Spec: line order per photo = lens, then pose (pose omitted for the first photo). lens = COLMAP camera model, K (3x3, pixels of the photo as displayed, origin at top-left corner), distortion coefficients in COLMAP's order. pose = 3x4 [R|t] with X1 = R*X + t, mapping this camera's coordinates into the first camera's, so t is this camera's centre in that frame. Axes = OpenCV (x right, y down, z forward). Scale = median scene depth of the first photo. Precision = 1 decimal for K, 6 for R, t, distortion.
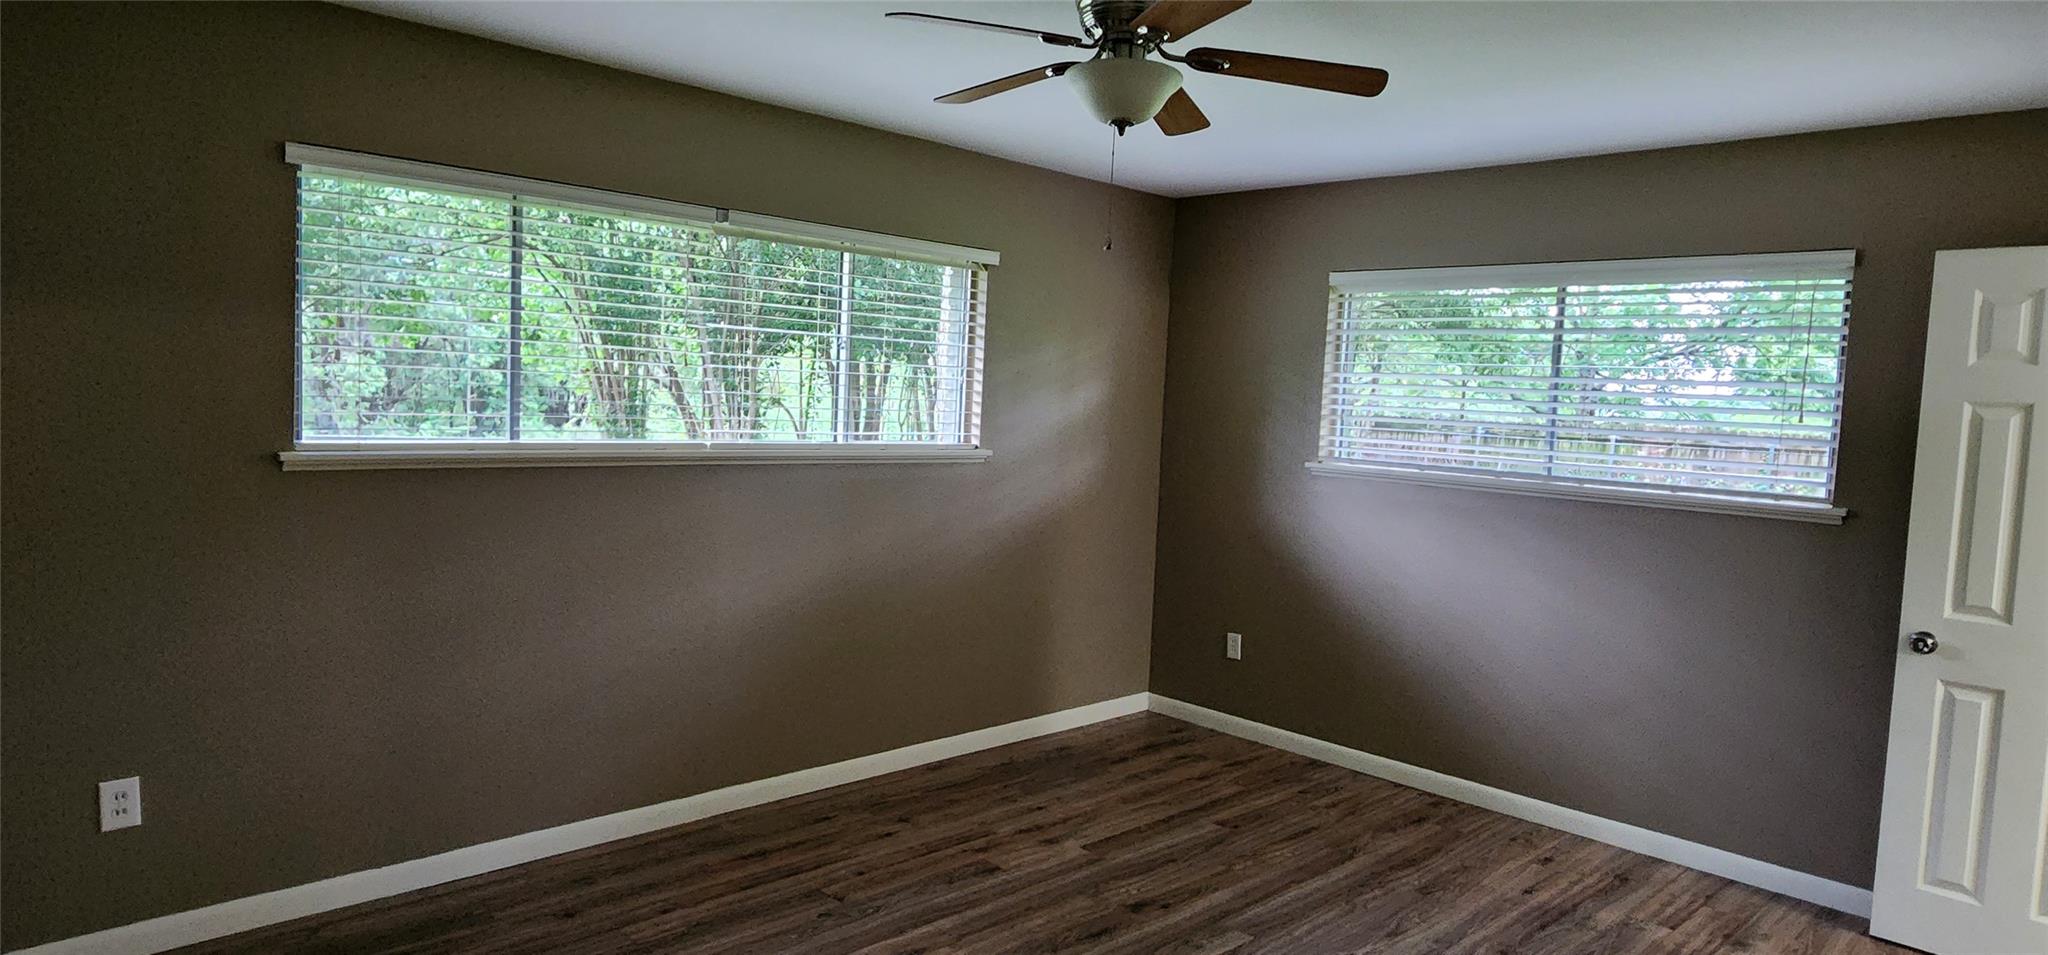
lens RADIAL K [[1198.7, 0, 1024.0], [0, 1198.7, 477.5], [0, 0, 1]] dist [0.001523, -0.000040]
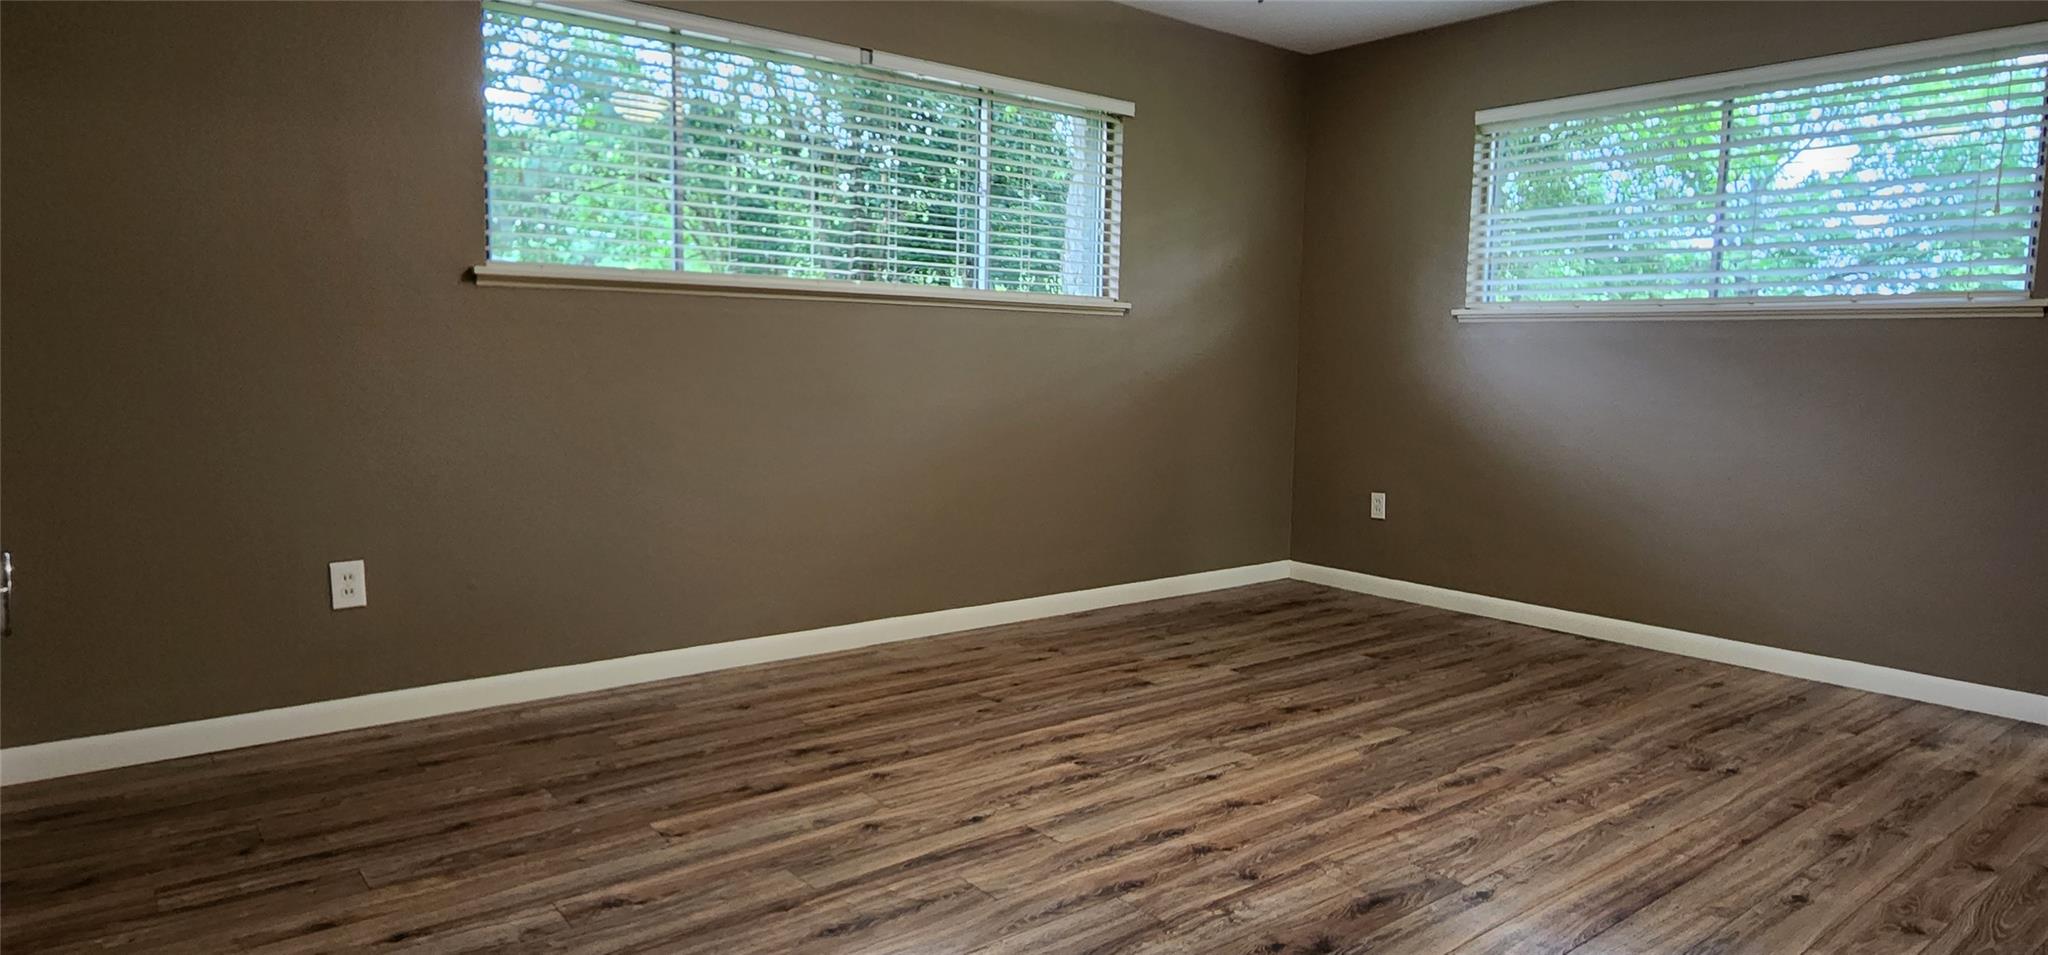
lens RADIAL K [[1202.8, 0, 1024.0], [0, 1202.8, 477.5], [0, 0, 1]] dist [-0.002390, -0.001341]
pose [[0.994825, -0.016998, -0.100173, -0.020899], [0.019572, 0.999502, 0.024771, 0.117084], [0.099702, -0.026604, 0.994662, -0.019072]]
